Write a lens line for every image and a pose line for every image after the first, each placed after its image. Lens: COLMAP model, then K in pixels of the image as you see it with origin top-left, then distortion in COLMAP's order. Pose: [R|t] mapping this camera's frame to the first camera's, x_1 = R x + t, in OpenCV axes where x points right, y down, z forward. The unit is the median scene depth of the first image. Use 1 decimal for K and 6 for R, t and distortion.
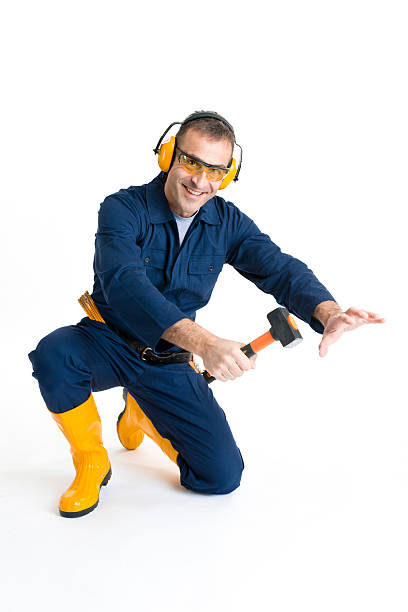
lens RADIAL K [[526.5, 0, 204.0], [0, 526.5, 306.0], [0, 0, 1]] dist [-0.182930, -0.001404]
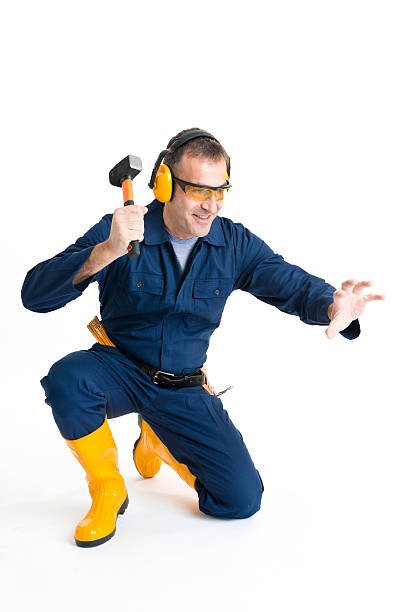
lens RADIAL K [[456.9, 0, 204.0], [0, 456.9, 306.0], [0, 0, 1]] dist [-0.001982, -0.001383]
pose [[0.998440, -0.054394, 0.012587, -0.024493], [0.054833, 0.997786, -0.037644, -0.010780], [-0.010512, 0.038276, 0.999212, 0.098704]]
